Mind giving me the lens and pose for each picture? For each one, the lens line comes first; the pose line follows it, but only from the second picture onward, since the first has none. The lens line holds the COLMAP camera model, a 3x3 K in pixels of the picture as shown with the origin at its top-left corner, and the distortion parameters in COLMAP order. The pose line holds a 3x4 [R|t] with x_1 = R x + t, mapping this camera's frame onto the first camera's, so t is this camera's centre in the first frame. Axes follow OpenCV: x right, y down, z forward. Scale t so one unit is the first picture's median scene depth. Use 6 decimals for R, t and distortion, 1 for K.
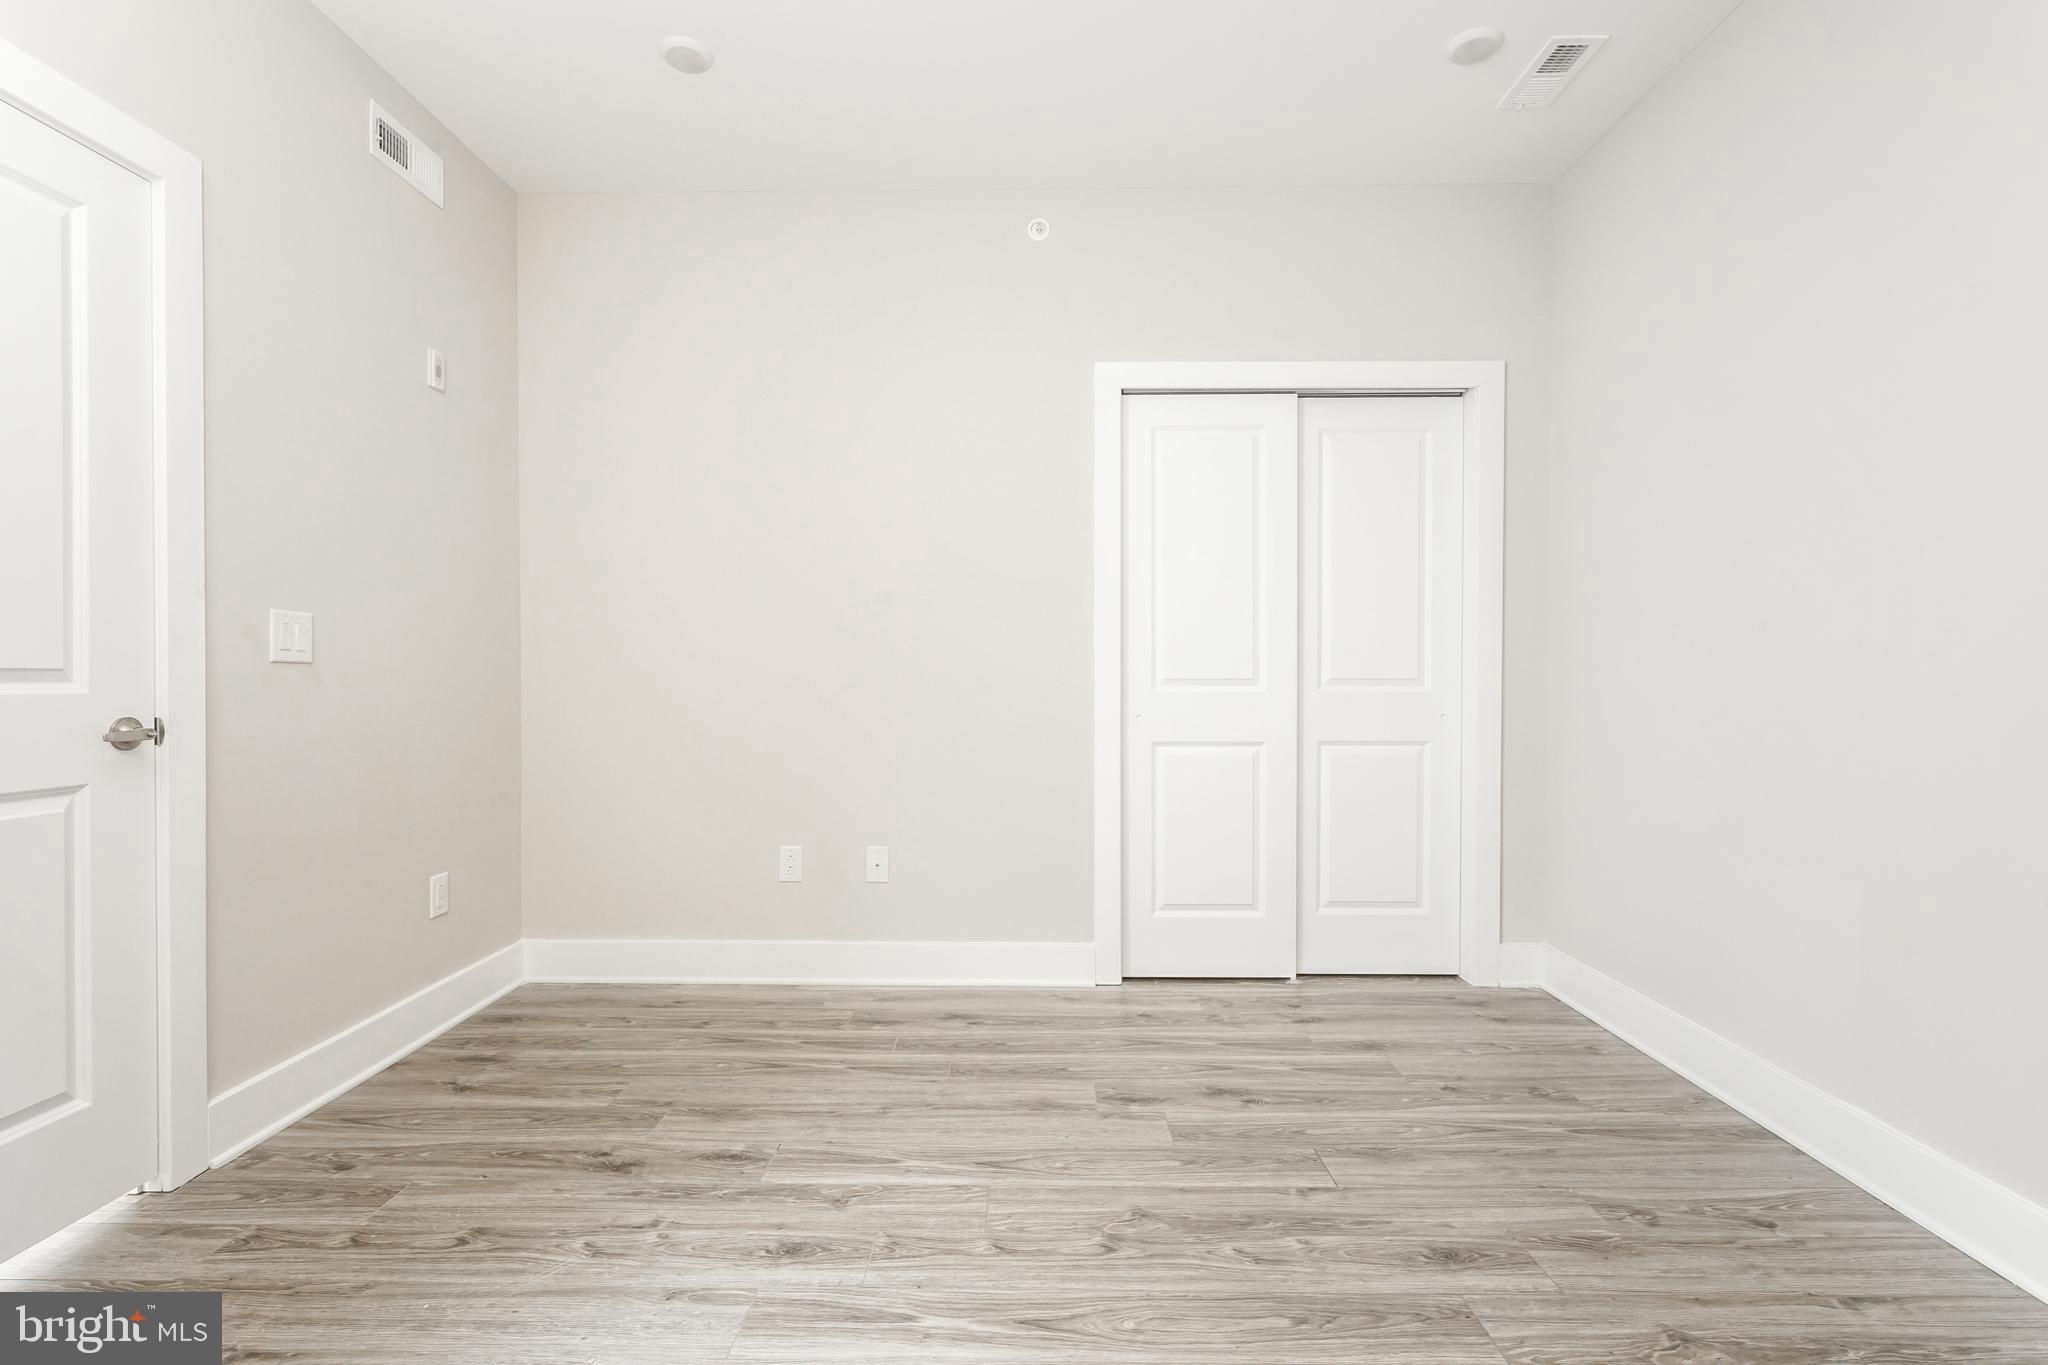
lens RADIAL K [[941.9, 0, 1020.3], [0, 941.9, 677.3], [0, 0, 1]] dist [-0.009256, 0.003262]
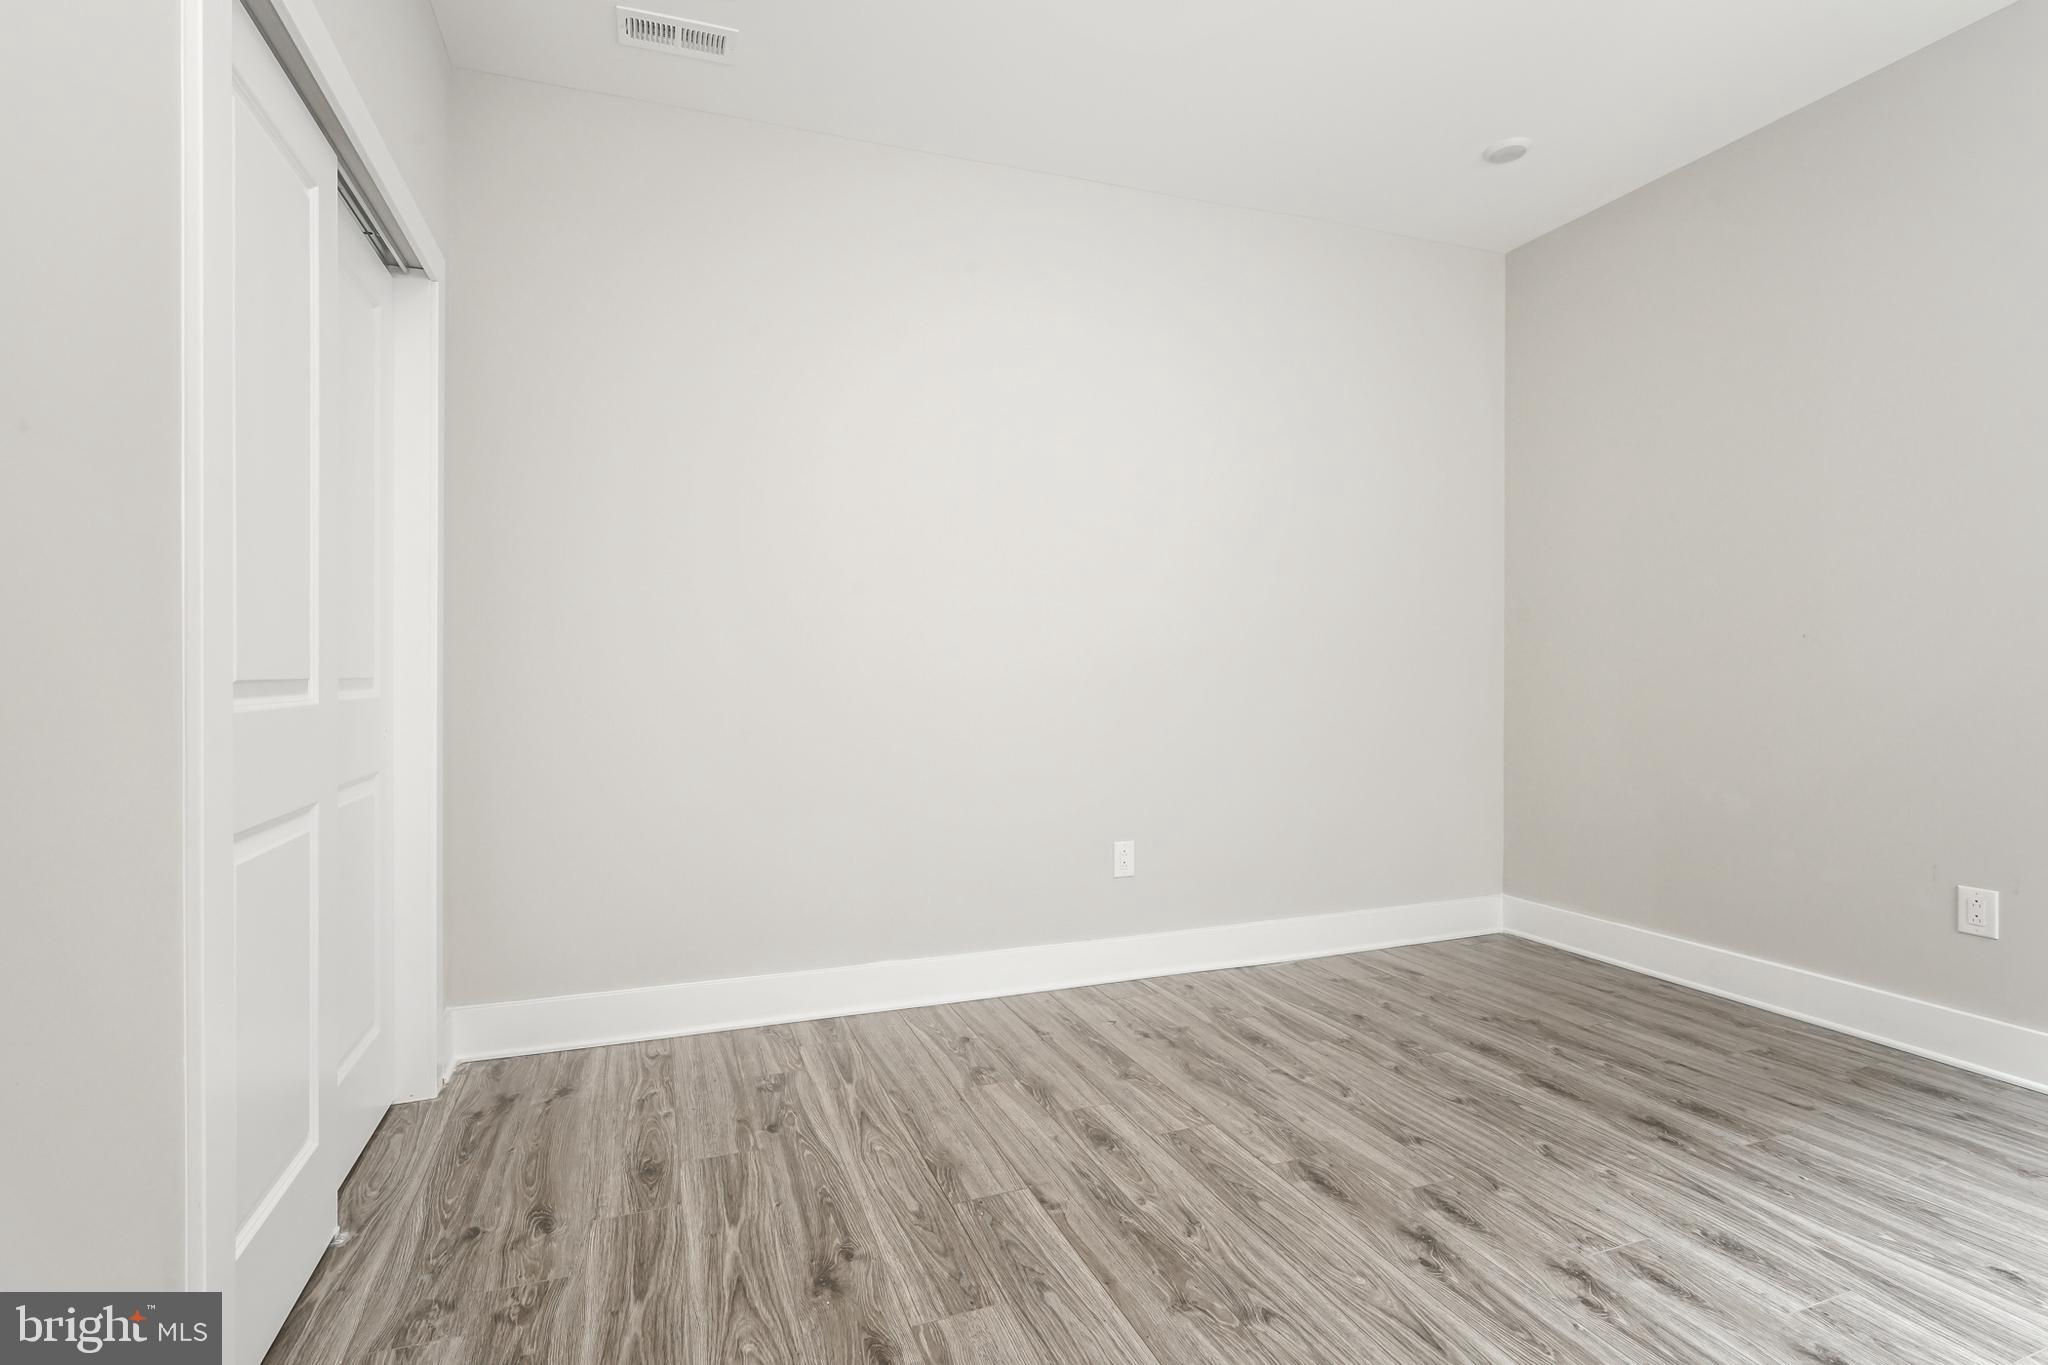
lens RADIAL K [[941.9, 0, 987.2], [0, 941.9, 680.1], [0, 0, 1]] dist [-0.009256, 0.003262]
pose [[-0.348934, -0.006103, 0.937128, -0.508904], [0.010899, 0.999885, 0.010570, -0.000079], [-0.937084, 0.013902, -0.348827, 1.235065]]
